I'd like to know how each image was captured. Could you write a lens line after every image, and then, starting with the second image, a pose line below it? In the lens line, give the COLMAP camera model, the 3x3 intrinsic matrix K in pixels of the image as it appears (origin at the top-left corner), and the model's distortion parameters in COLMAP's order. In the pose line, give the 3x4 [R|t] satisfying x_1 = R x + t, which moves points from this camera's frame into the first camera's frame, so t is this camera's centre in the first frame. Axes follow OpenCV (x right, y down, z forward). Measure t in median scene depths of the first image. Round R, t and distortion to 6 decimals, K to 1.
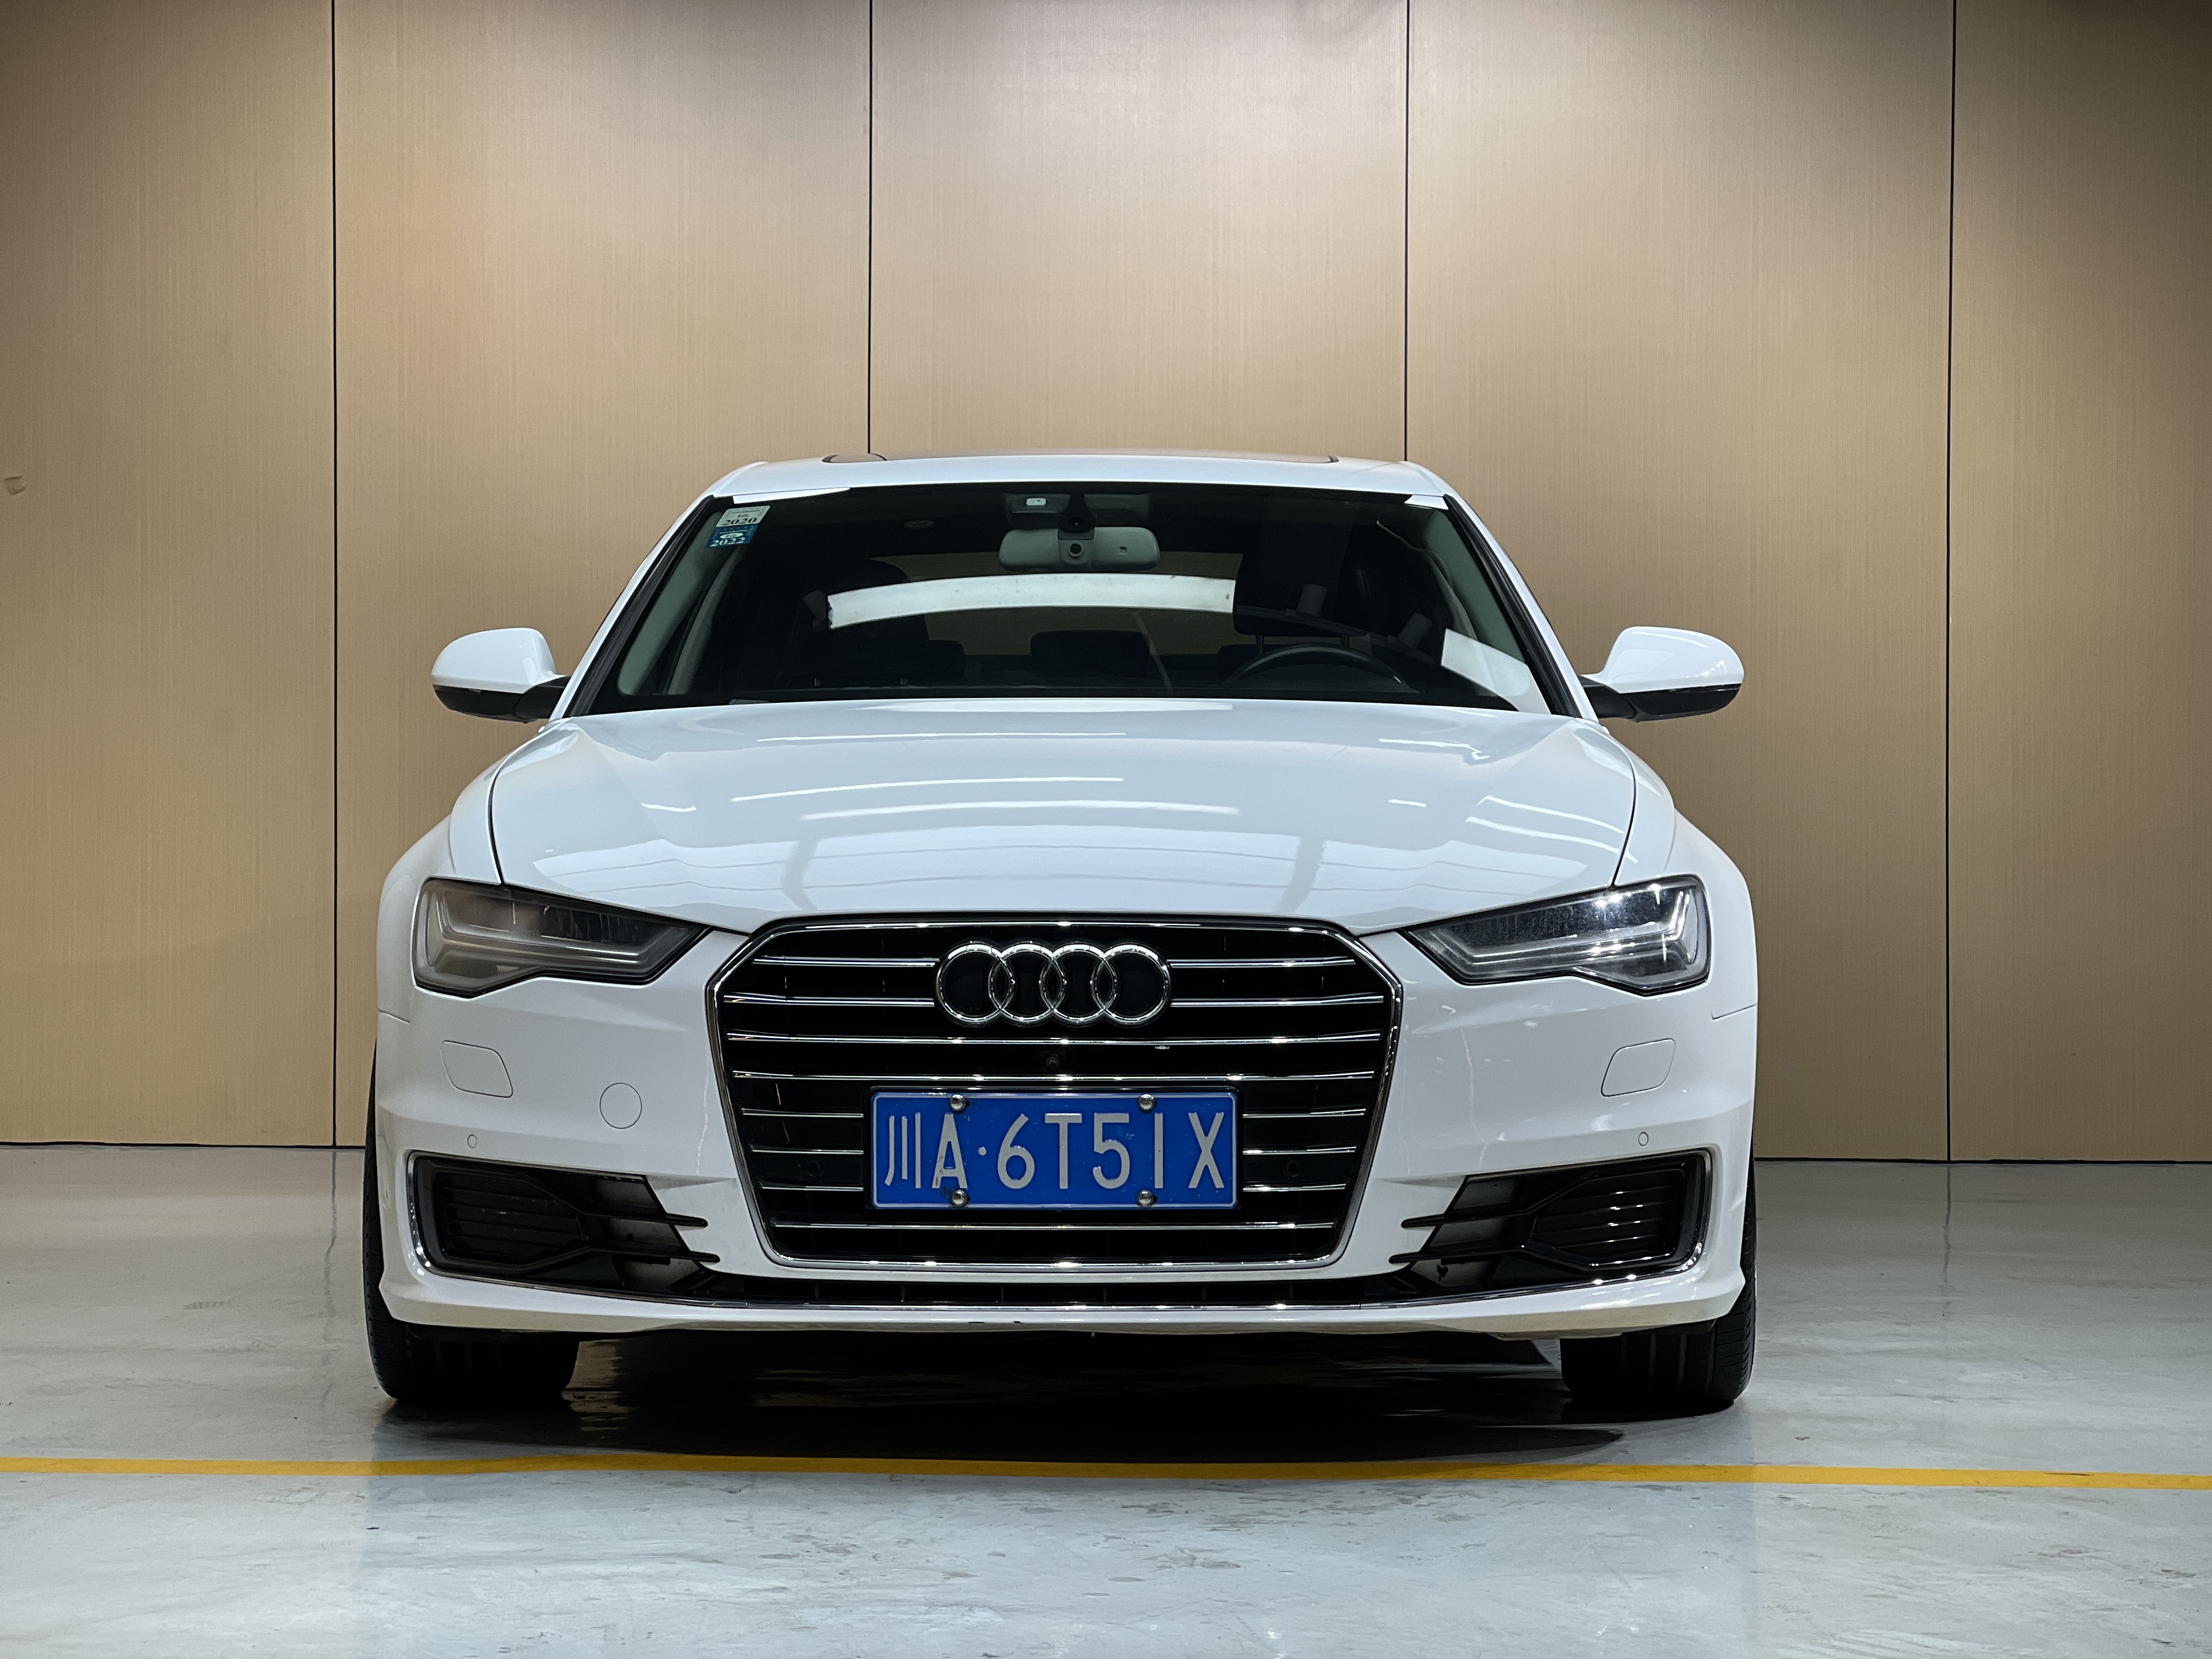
lens RADIAL K [[4844.0, 0, 1091.5], [0, 4844.0, 831.6], [0, 0, 1]] dist [0.176537, 0.000000]
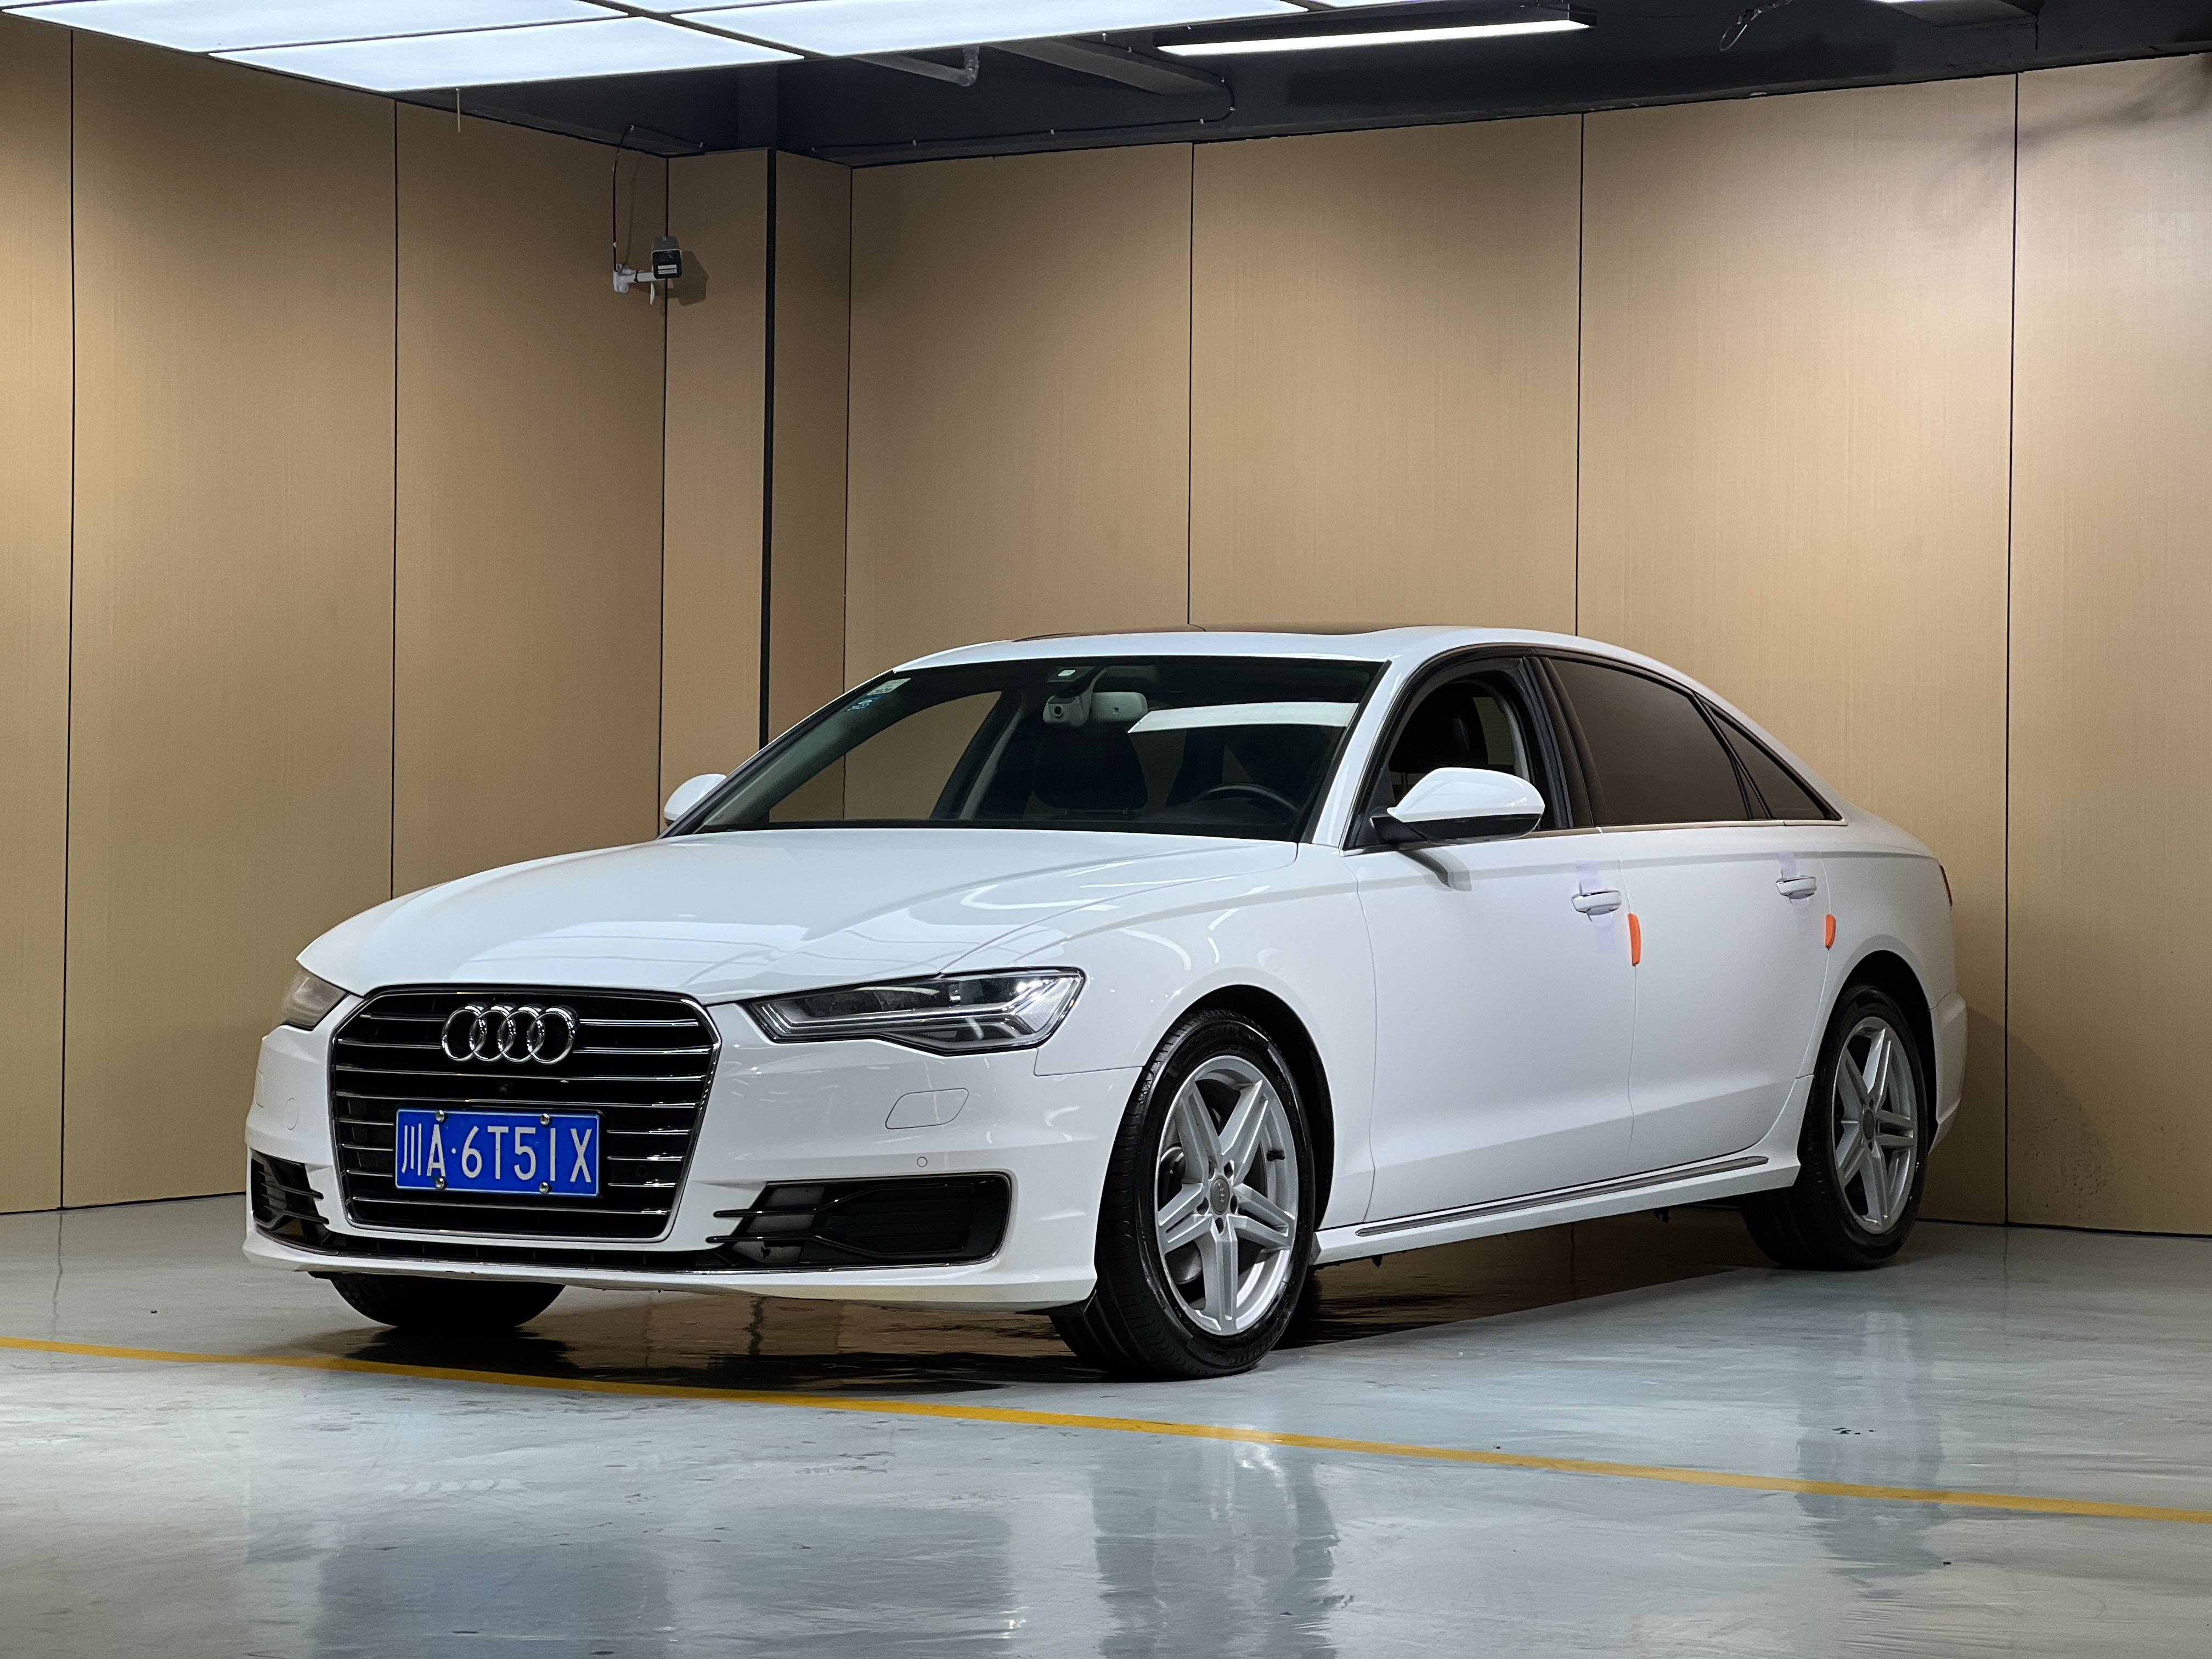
lens RADIAL K [[4844.0, 0, 1114.0], [0, 4844.0, 824.5], [0, 0, 1]] dist [0.176537, 0.000000]
pose [[0.866096, -0.000020, -0.499877, 0.853260], [-0.010271, 0.999788, -0.017836, -0.006459], [0.499772, 0.020582, 0.865913, -0.140922]]
